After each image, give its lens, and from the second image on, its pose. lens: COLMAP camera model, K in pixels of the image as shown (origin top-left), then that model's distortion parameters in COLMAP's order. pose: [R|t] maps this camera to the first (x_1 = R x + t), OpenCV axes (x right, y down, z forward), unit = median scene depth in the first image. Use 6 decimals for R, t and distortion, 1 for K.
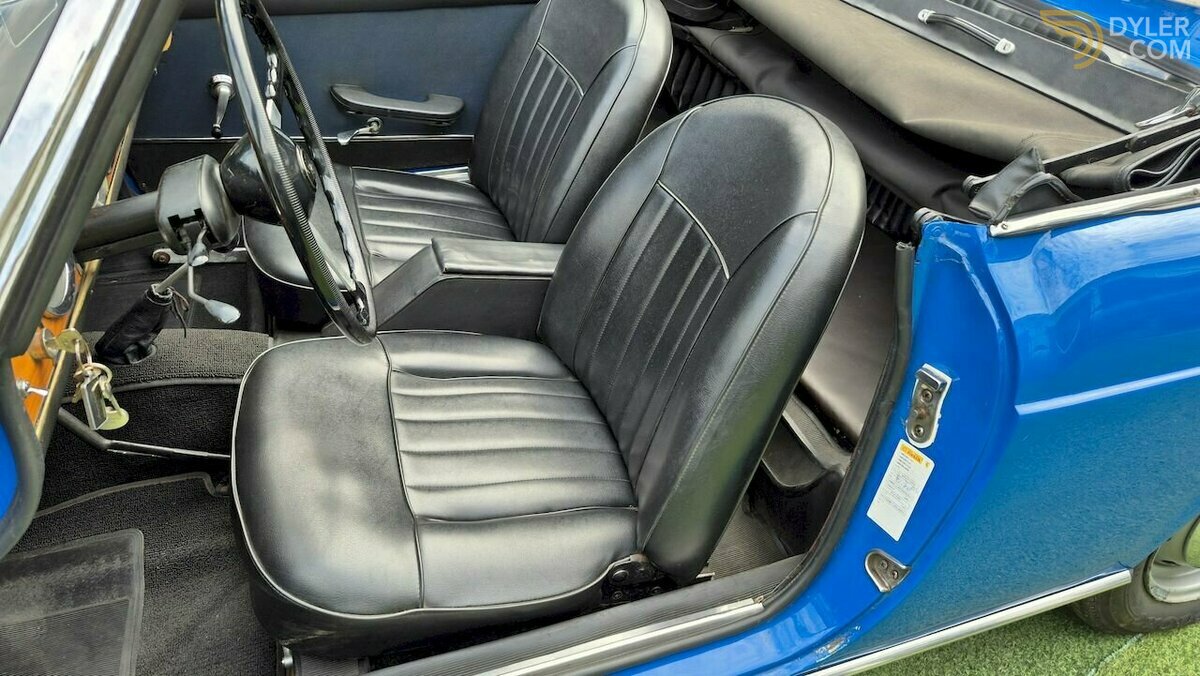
lens RADIAL K [[858.5, 0, 676.4], [0, 858.5, 361.0], [0, 0, 1]] dist [0.074936, -0.079323]
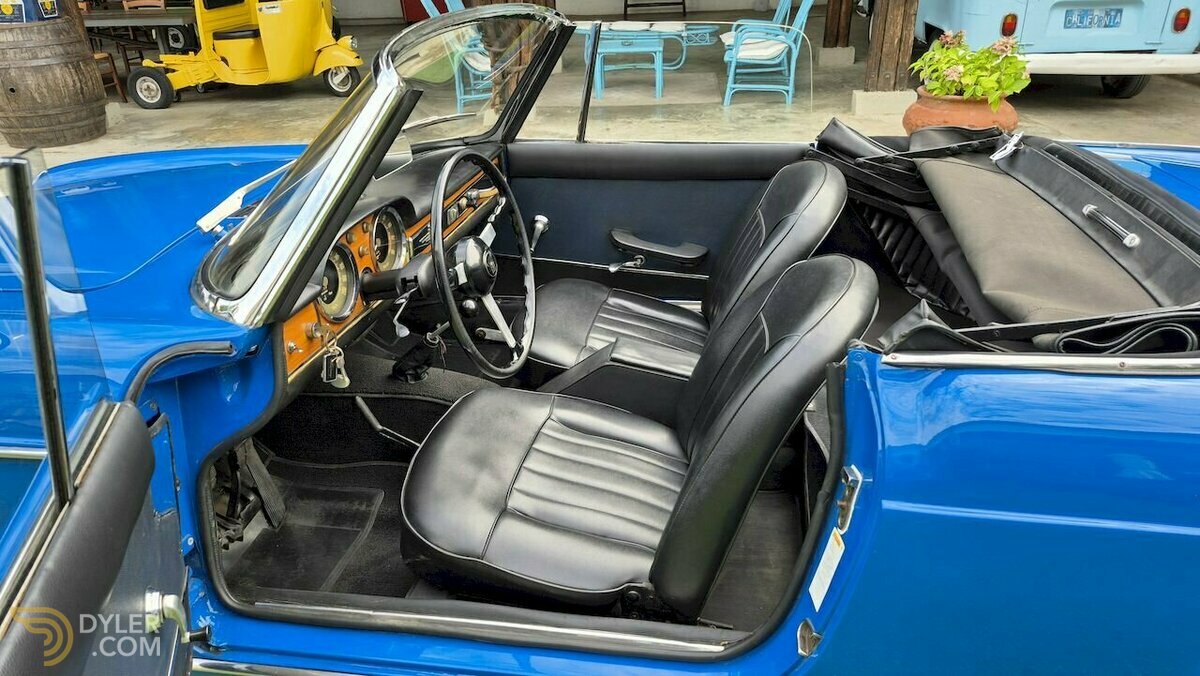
lens RADIAL K [[818.2, 0, 600.0], [0, 818.2, 338.0], [0, 0, 1]] dist [0.081706, -0.065120]
pose [[0.876578, 0.146358, -0.458466, 0.323003], [-0.235258, 0.961370, -0.142906, 0.055108], [0.419840, 0.233126, 0.877147, -0.149594]]
